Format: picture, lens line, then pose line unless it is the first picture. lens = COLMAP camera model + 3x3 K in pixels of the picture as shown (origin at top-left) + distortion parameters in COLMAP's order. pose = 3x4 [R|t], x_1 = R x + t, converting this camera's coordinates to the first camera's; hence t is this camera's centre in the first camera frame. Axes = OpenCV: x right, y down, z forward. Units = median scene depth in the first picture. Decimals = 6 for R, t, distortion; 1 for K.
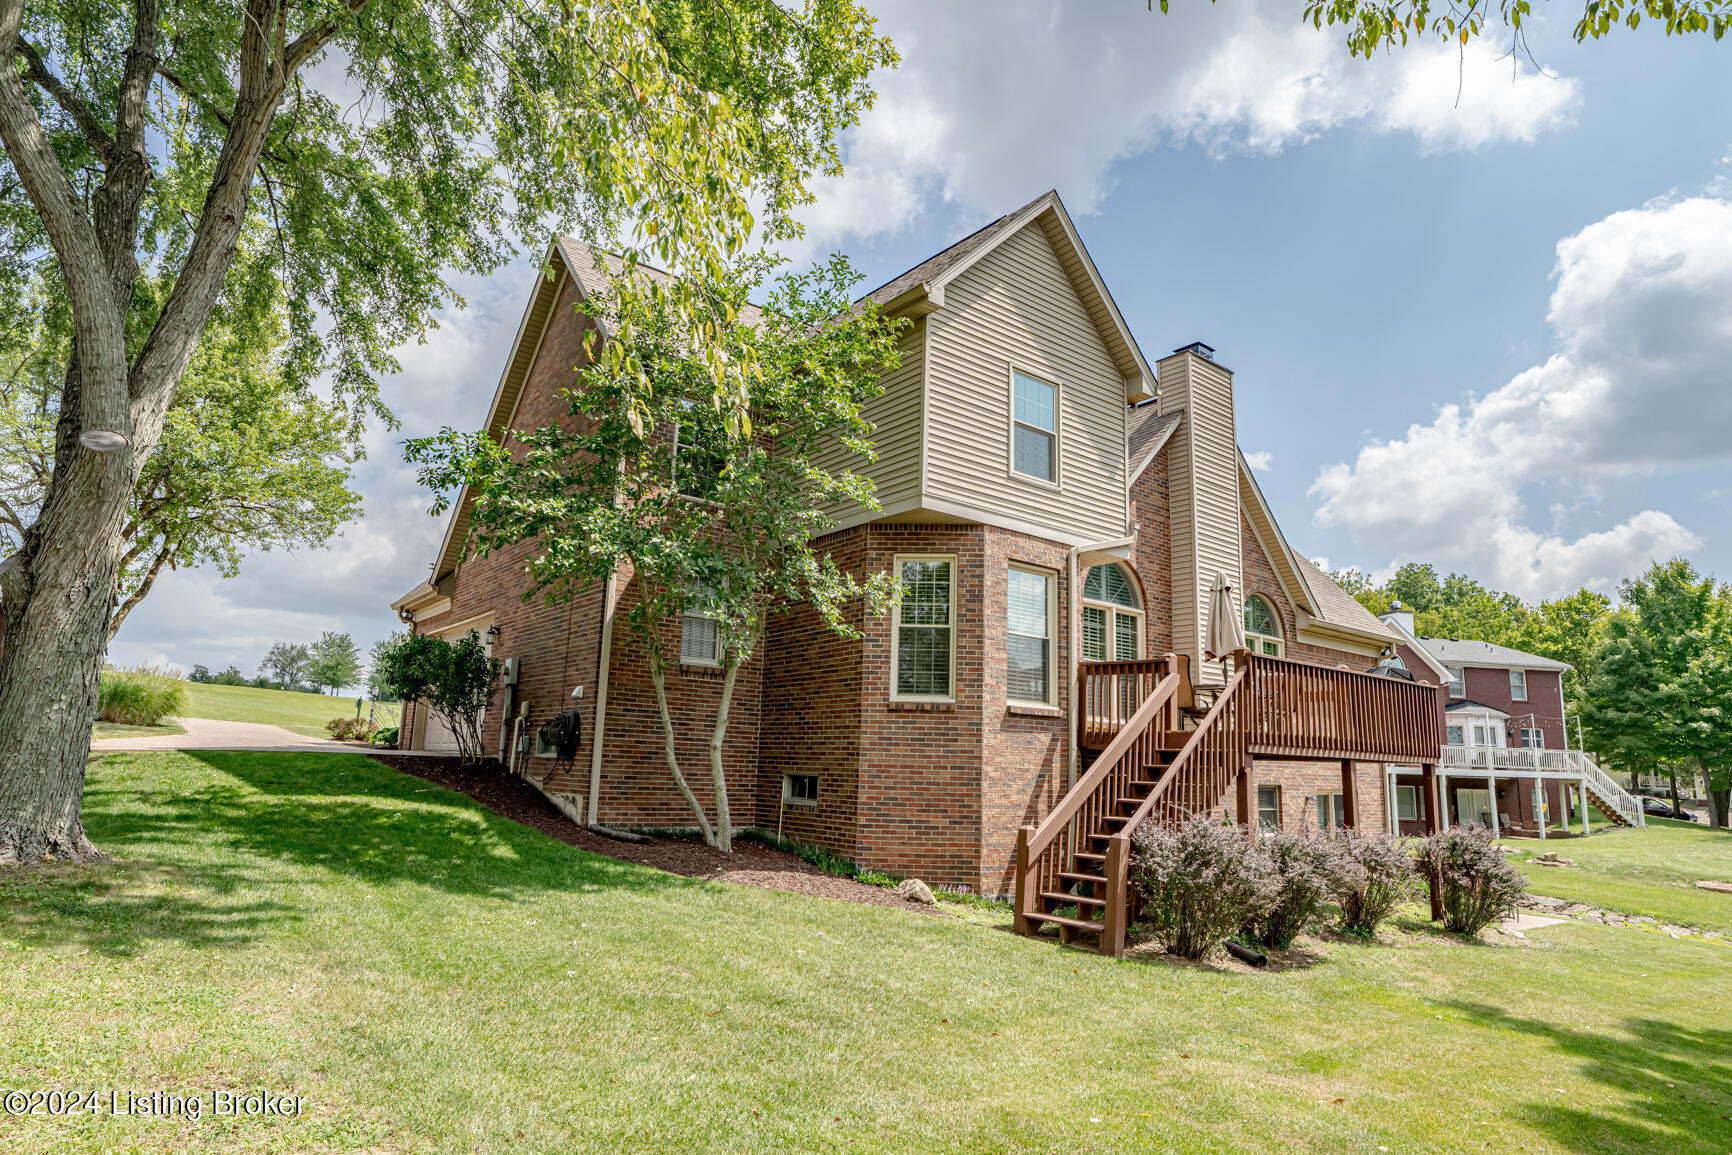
lens RADIAL K [[957.6, 0, 866.0], [0, 957.6, 577.5], [0, 0, 1]] dist [-0.038418, 0.000068]
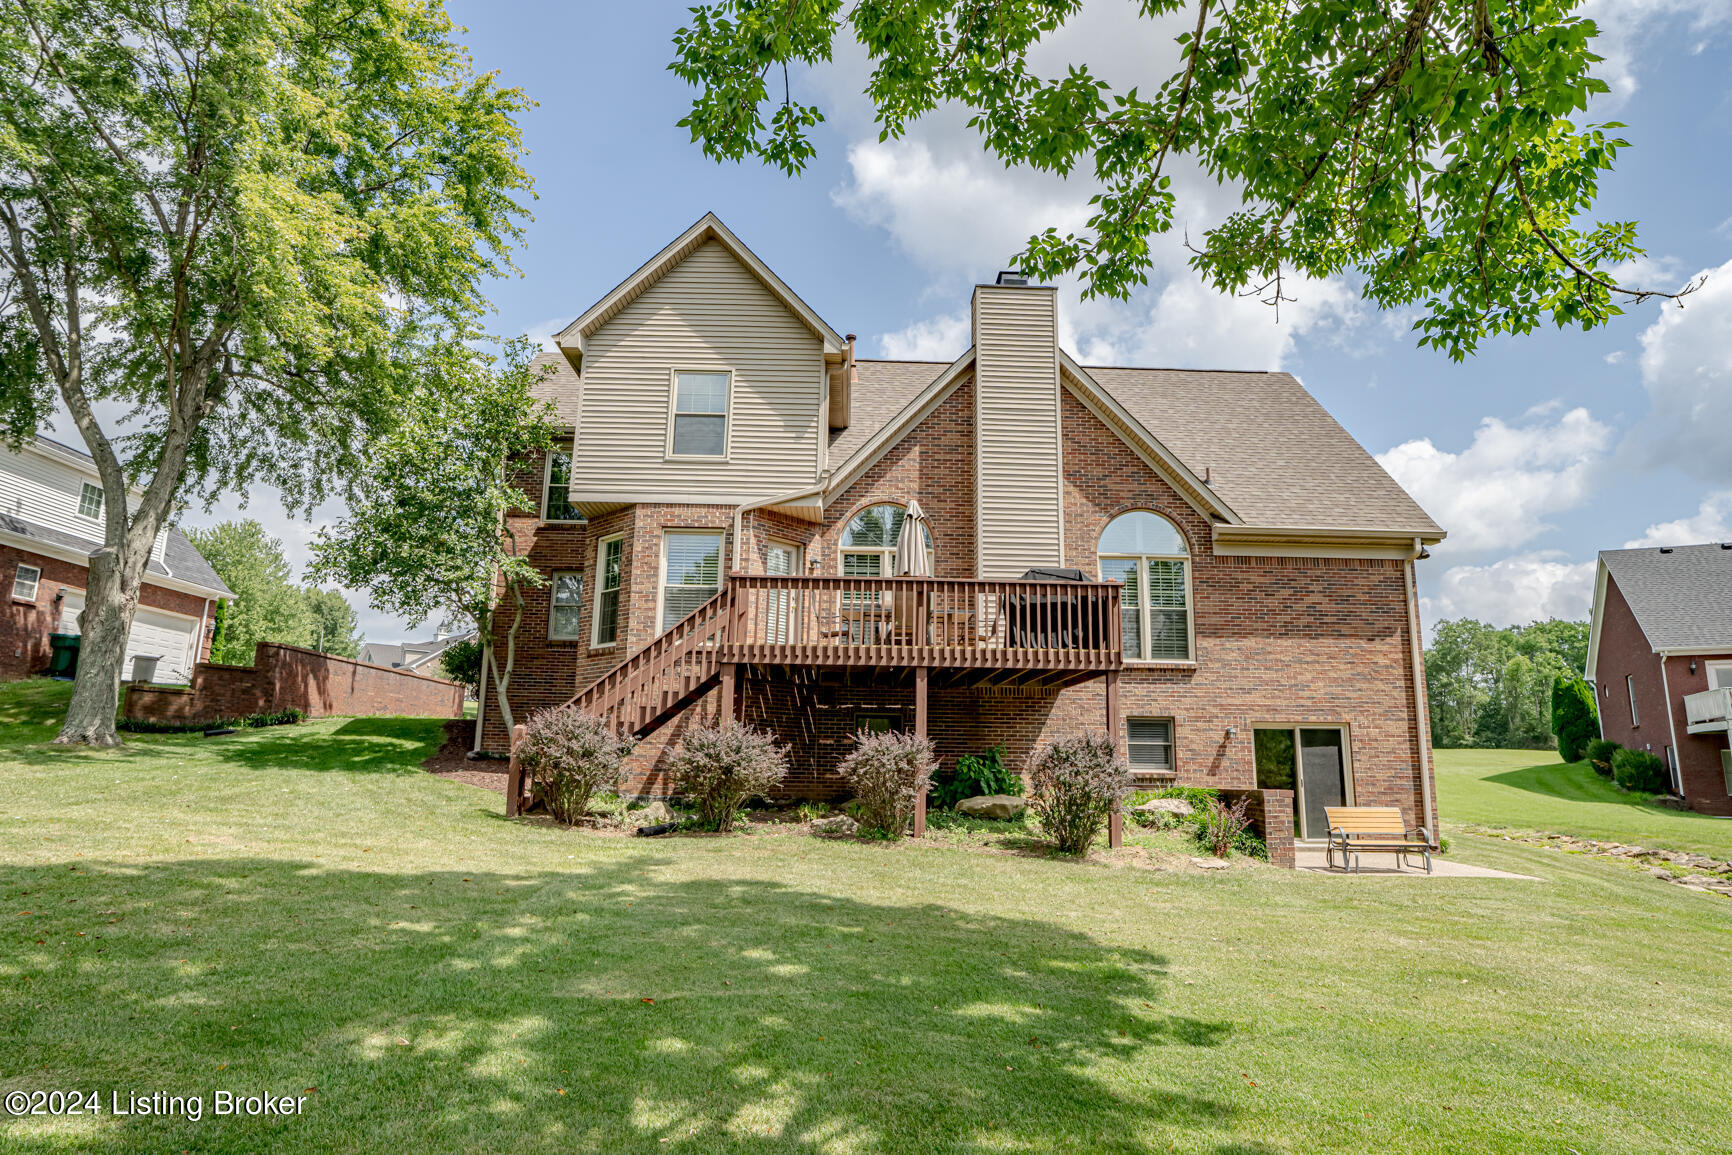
lens RADIAL K [[957.6, 0, 866.0], [0, 957.6, 577.5], [0, 0, 1]] dist [-0.038418, 0.000068]
pose [[0.809601, -0.135037, -0.571237, 1.015420], [0.126598, 0.990444, -0.054711, 0.139778], [0.573166, -0.028024, 0.818960, 0.137276]]
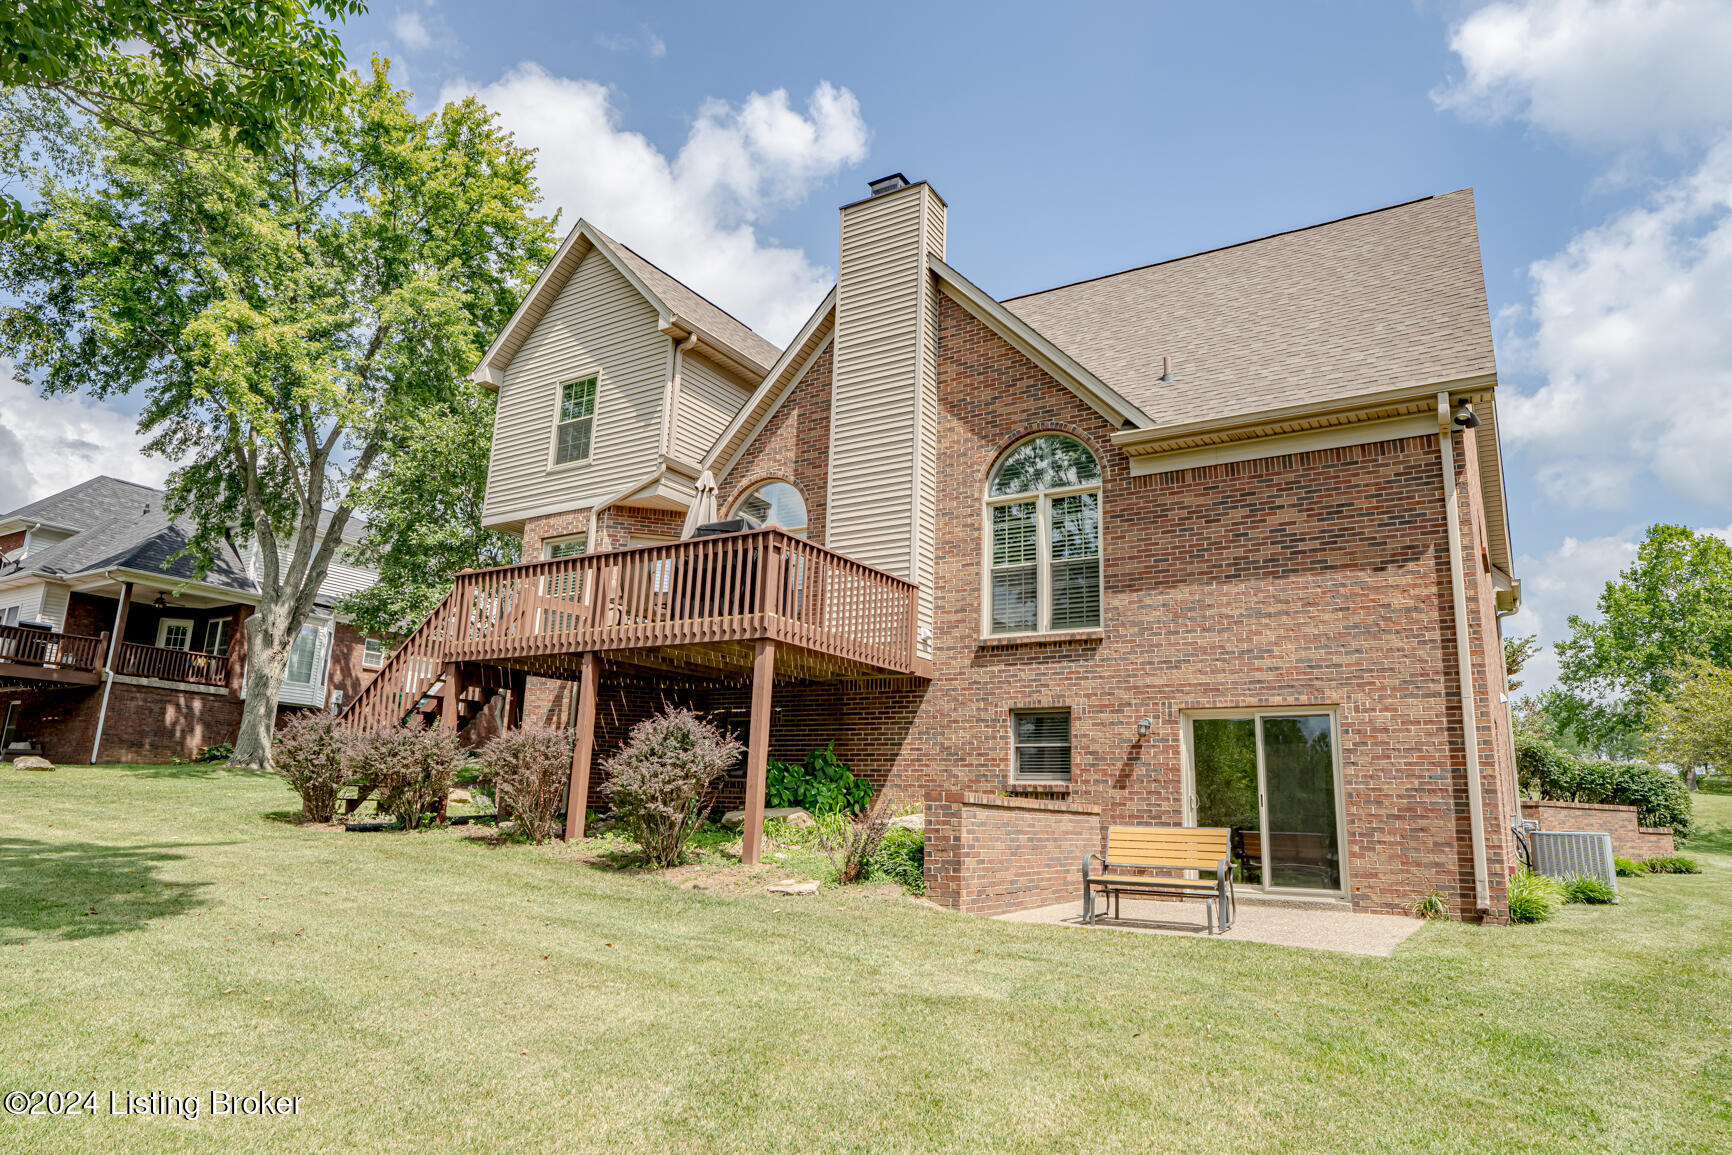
lens RADIAL K [[1127.2, 0, 866.0], [0, 1127.2, 577.5], [0, 0, 1]] dist [-0.004404, -0.000603]
pose [[0.330999, -0.237350, -0.913293, 1.539414], [0.155780, 0.968315, -0.195191, 0.362181], [0.930684, -0.077665, 0.357485, 0.834958]]
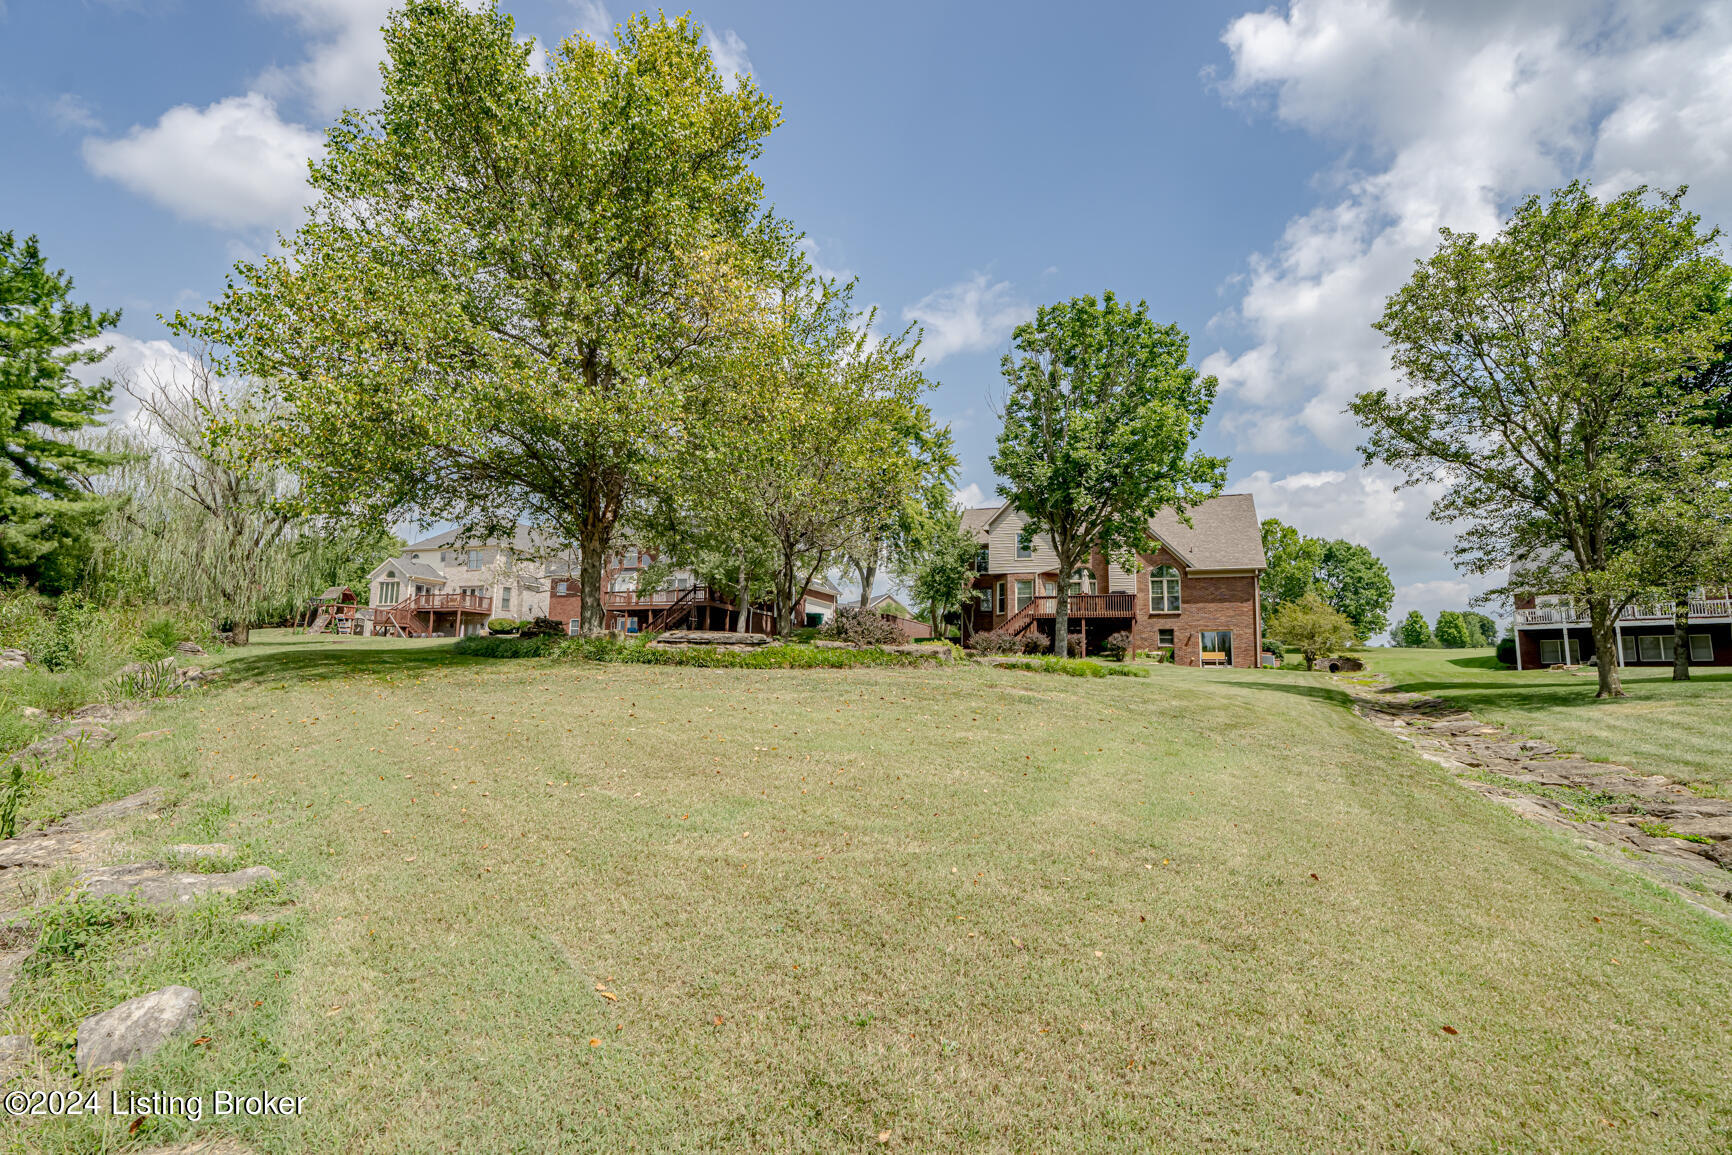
lens RADIAL K [[804.6, 0, 866.0], [0, 804.6, 577.5], [0, 0, 1]] dist [-0.067961, 0.024673]
pose [[0.552390, -0.132246, -0.823028, 2.698305], [0.166273, 0.984975, -0.046671, 0.028705], [0.816834, -0.111067, 0.566079, -1.576196]]
